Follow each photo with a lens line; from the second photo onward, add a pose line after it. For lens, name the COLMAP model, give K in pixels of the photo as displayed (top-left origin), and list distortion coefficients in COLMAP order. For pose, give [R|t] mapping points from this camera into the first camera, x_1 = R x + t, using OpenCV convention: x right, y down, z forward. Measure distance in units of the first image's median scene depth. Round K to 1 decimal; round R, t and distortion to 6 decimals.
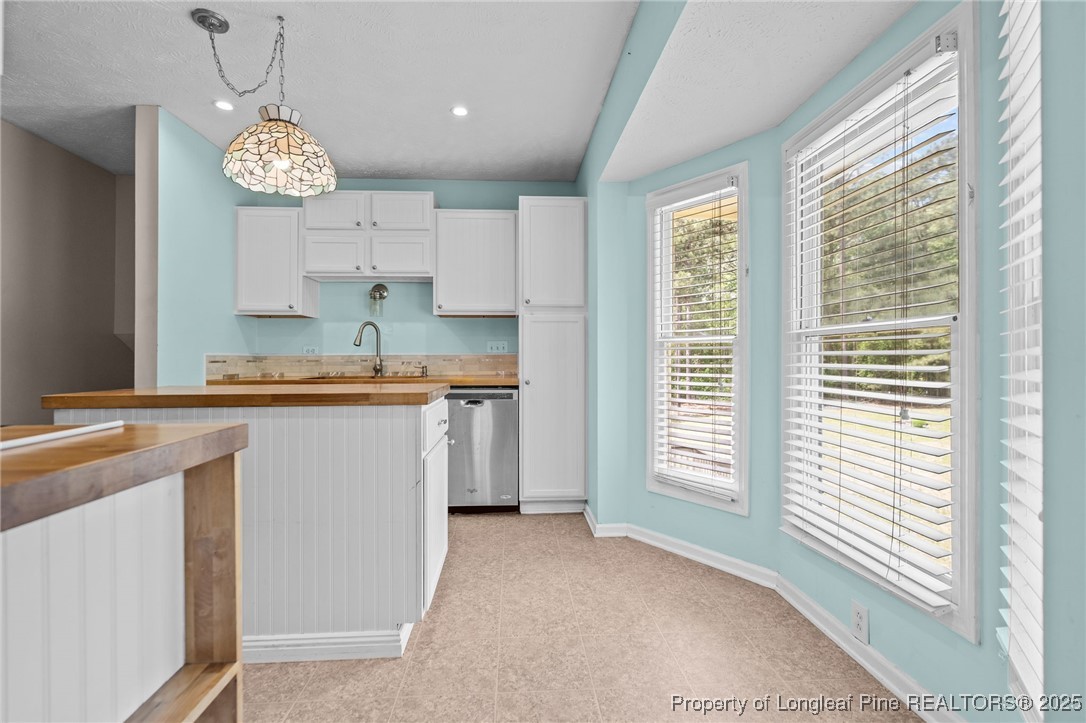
lens RADIAL K [[504.0, 0, 543.0], [0, 504.0, 363.4], [0, 0, 1]] dist [0.001510, -0.000568]
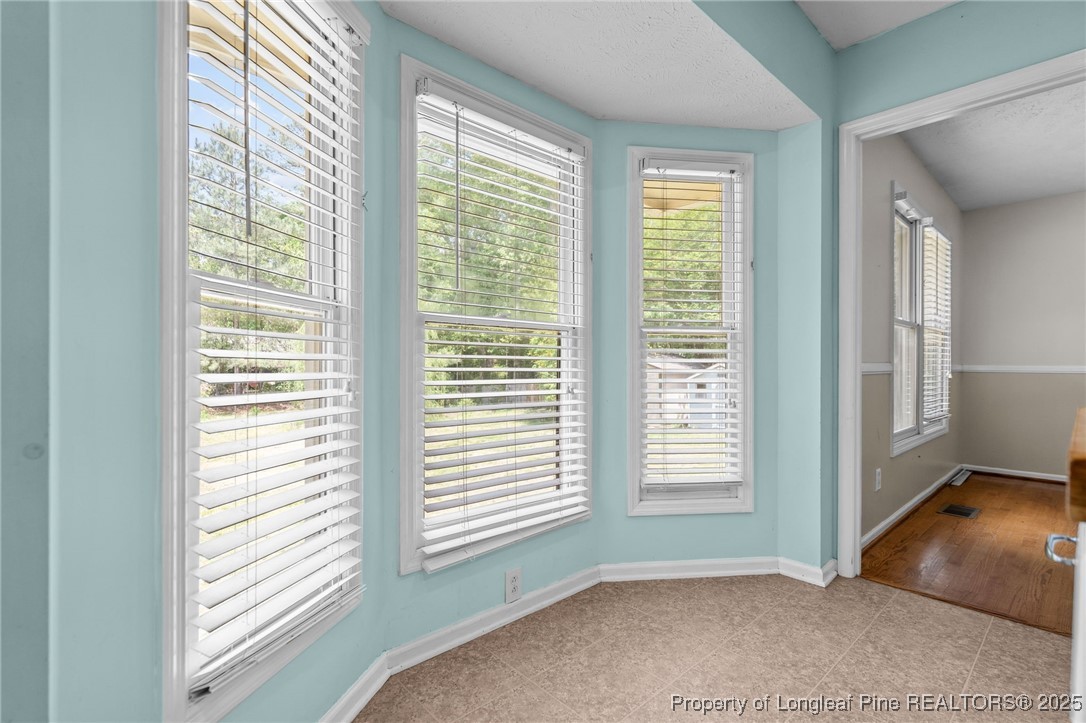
lens RADIAL K [[504.0, 0, 543.3], [0, 504.0, 356.9], [0, 0, 1]] dist [0.001510, -0.000568]
pose [[-0.624627, -0.001843, 0.780921, -0.264015], [-0.006773, 0.999972, -0.003058, 0.007624], [-0.780894, -0.007199, -0.624622, 1.521156]]
